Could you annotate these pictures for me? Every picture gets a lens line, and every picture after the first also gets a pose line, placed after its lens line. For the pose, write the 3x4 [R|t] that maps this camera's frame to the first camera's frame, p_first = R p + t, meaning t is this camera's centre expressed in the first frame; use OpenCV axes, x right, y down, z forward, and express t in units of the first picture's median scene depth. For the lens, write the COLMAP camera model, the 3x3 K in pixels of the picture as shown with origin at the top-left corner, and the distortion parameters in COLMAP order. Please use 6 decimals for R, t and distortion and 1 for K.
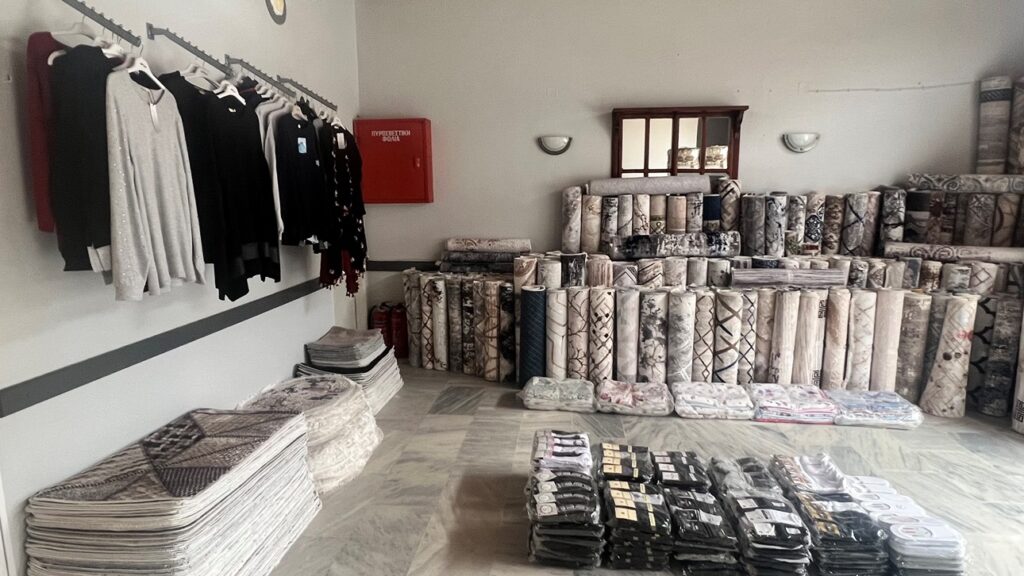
lens RADIAL K [[597.7, 0, 516.2], [0, 597.7, 286.5], [0, 0, 1]] dist [0.000257, -0.001775]
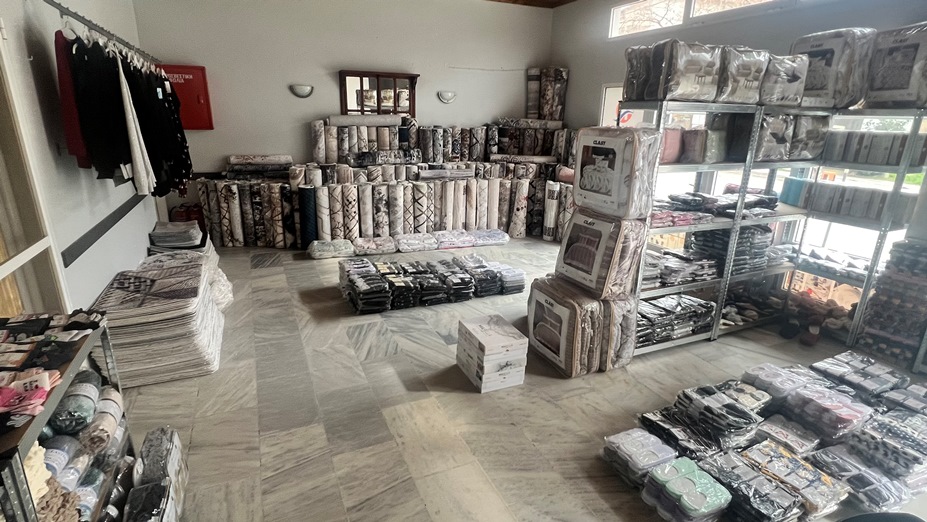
lens RADIAL K [[464.7, 0, 463.5], [0, 464.7, 261.0], [0, 0, 1]] dist [-0.001189, -0.000037]
pose [[0.870988, -0.123050, 0.475646, -0.227243], [0.050583, 0.985443, 0.162309, 0.019363], [-0.488694, -0.117310, 0.864533, -0.315267]]
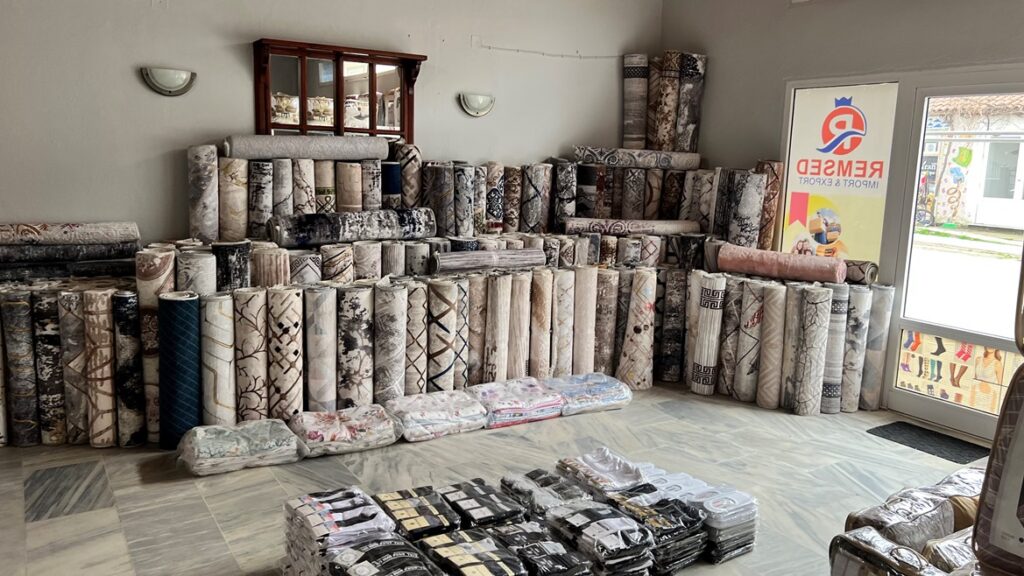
lens RADIAL K [[764.4, 0, 518.3], [0, 764.4, 279.6], [0, 0, 1]] dist [0.080735, -0.108253]
pose [[0.789396, -0.068439, 0.610057, -0.202553], [0.065243, 0.997491, 0.027480, -0.014892], [-0.610408, 0.018109, 0.791880, 0.088548]]
